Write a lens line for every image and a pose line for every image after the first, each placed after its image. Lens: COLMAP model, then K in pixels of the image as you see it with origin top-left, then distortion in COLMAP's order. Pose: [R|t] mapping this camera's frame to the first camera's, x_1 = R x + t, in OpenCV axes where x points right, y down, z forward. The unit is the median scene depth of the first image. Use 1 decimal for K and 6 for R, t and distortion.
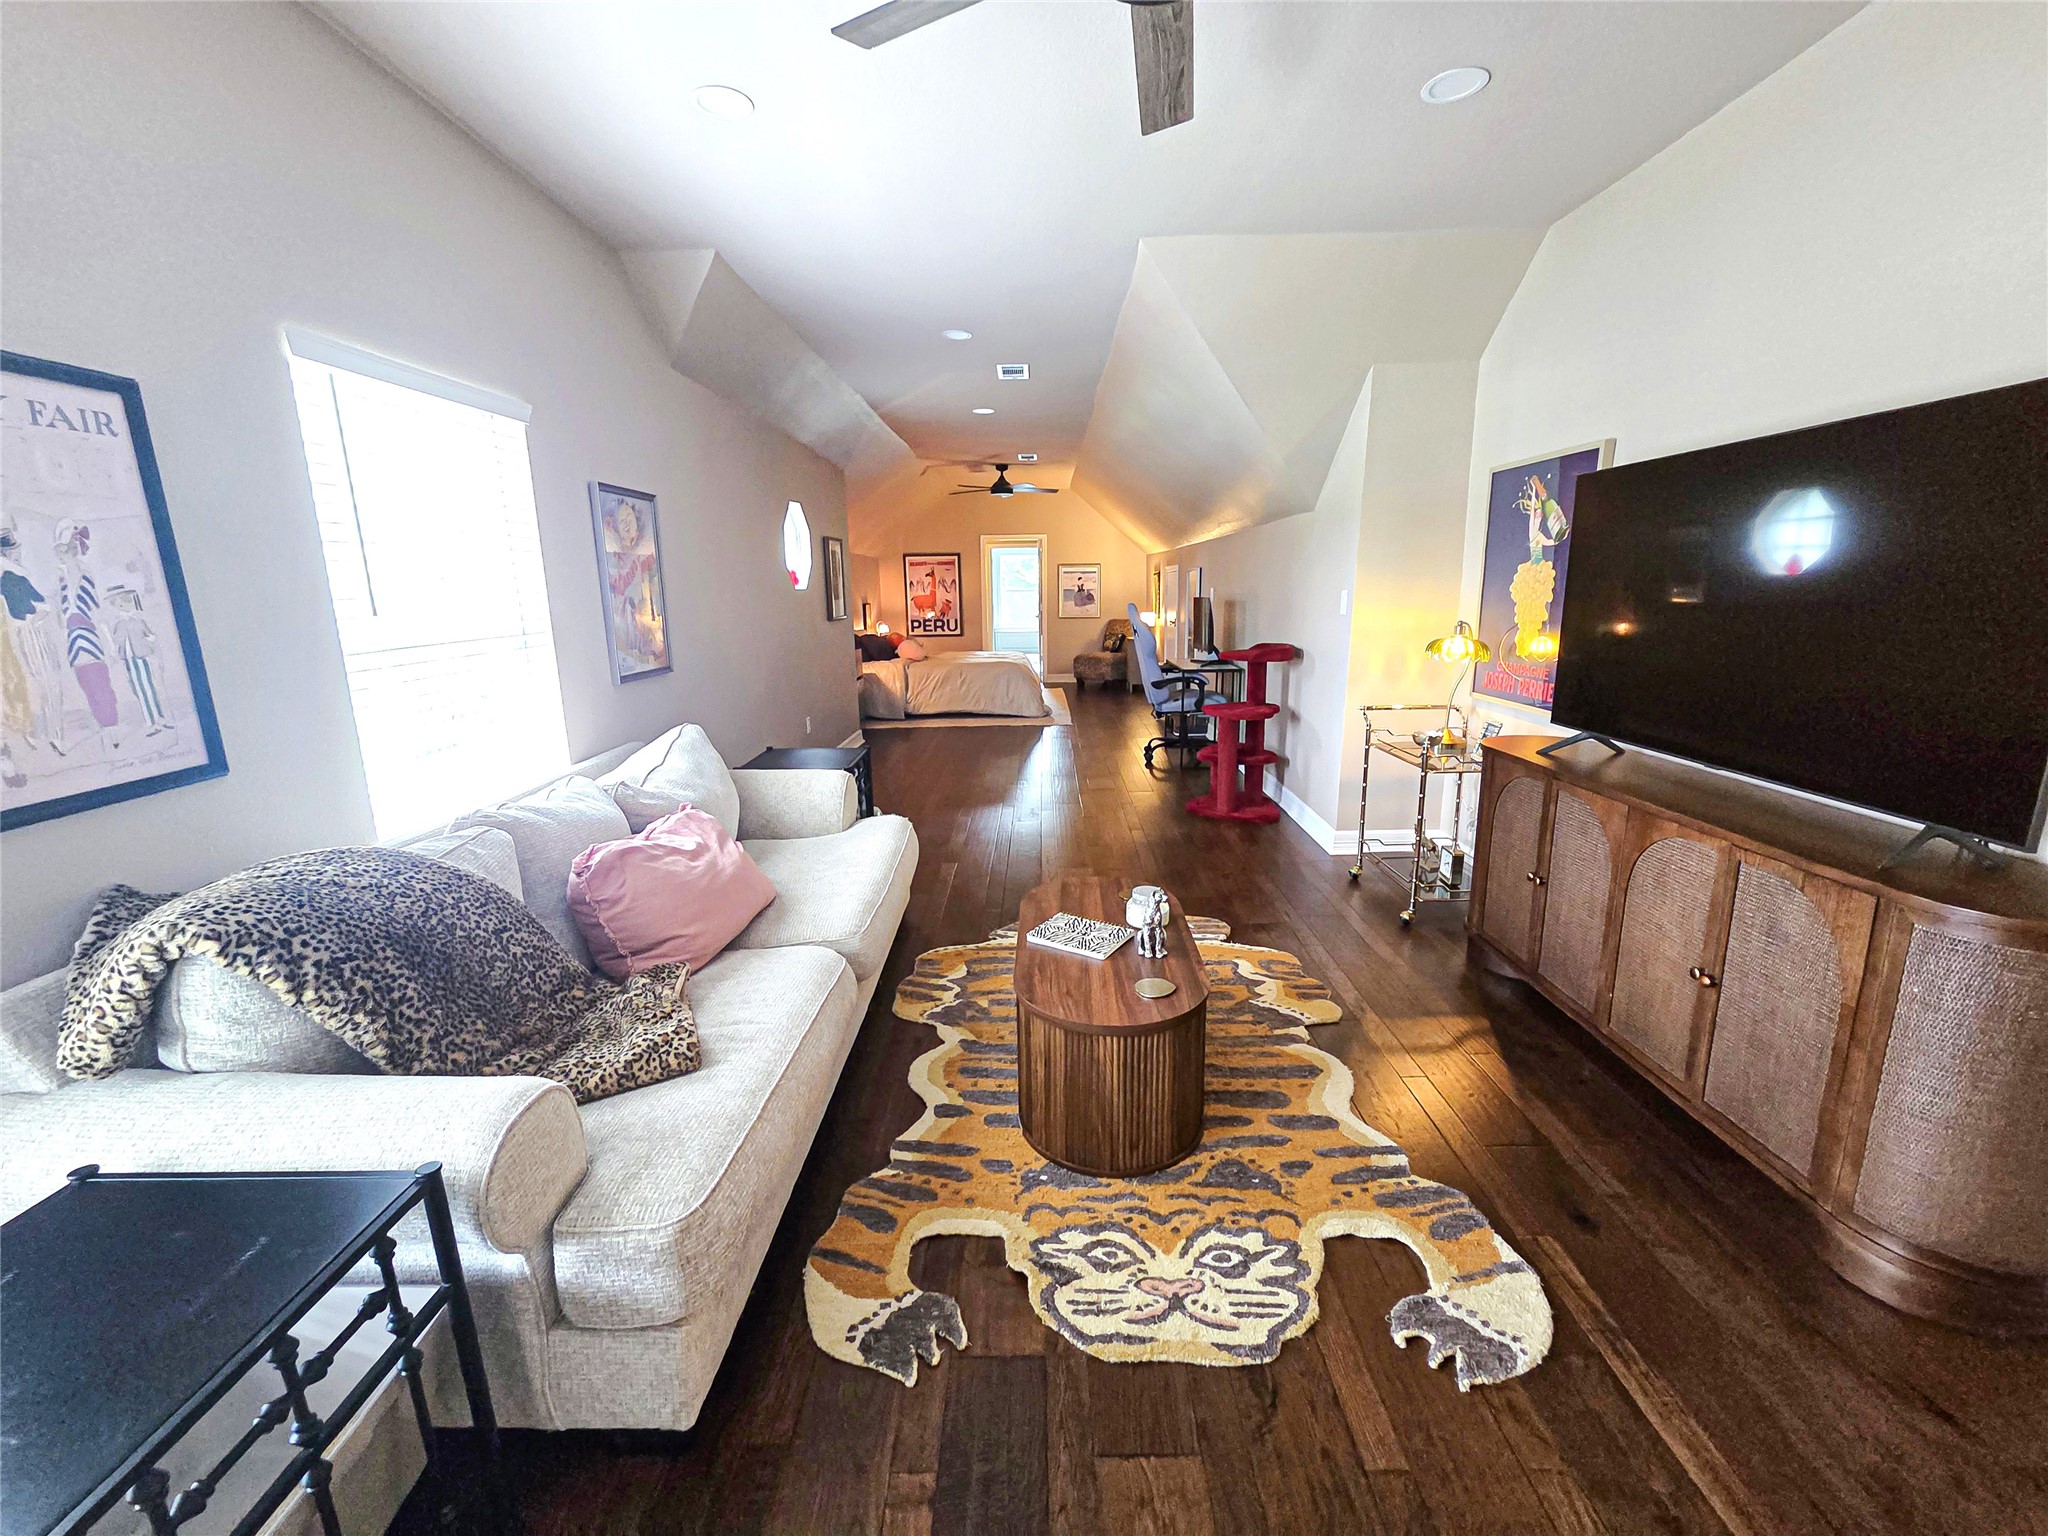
lens RADIAL K [[838.4, 0, 1022.3], [0, 838.4, 763.6], [0, 0, 1]] dist [0.004674, -0.000975]
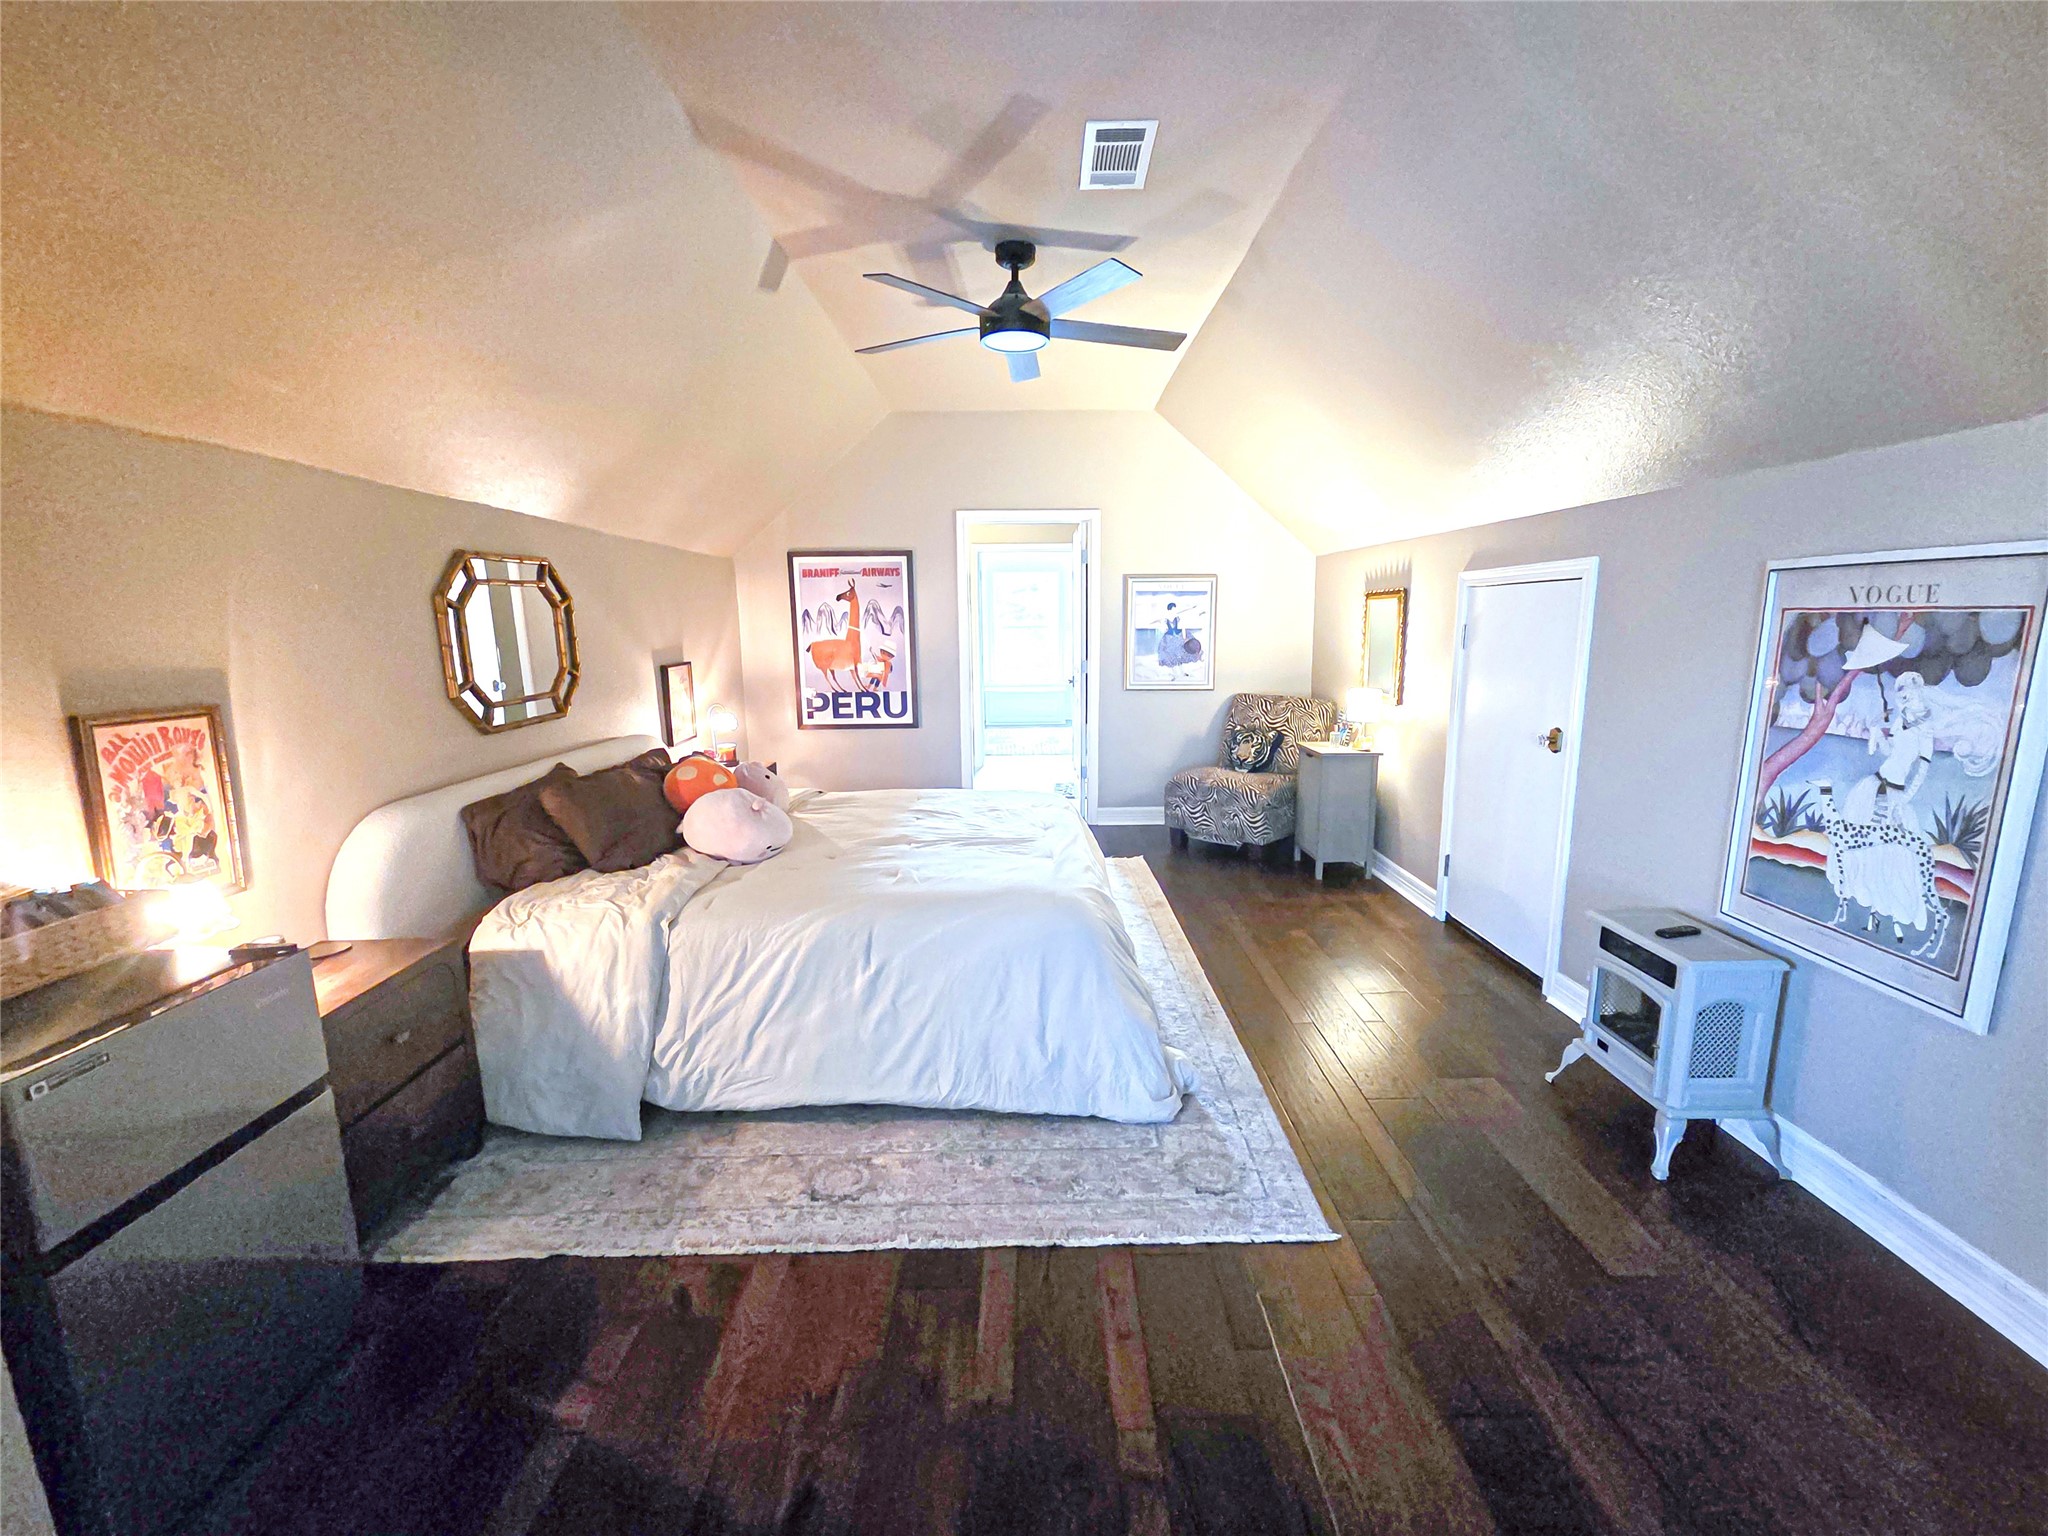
lens RADIAL K [[838.4, 0, 1027.4], [0, 838.4, 770.9], [0, 0, 1]] dist [0.004674, -0.000975]
pose [[0.999713, 0.001261, 0.023916, -0.021694], [-0.000542, 0.999548, -0.030060, -0.116460], [-0.023943, 0.030038, 0.999262, 0.544513]]
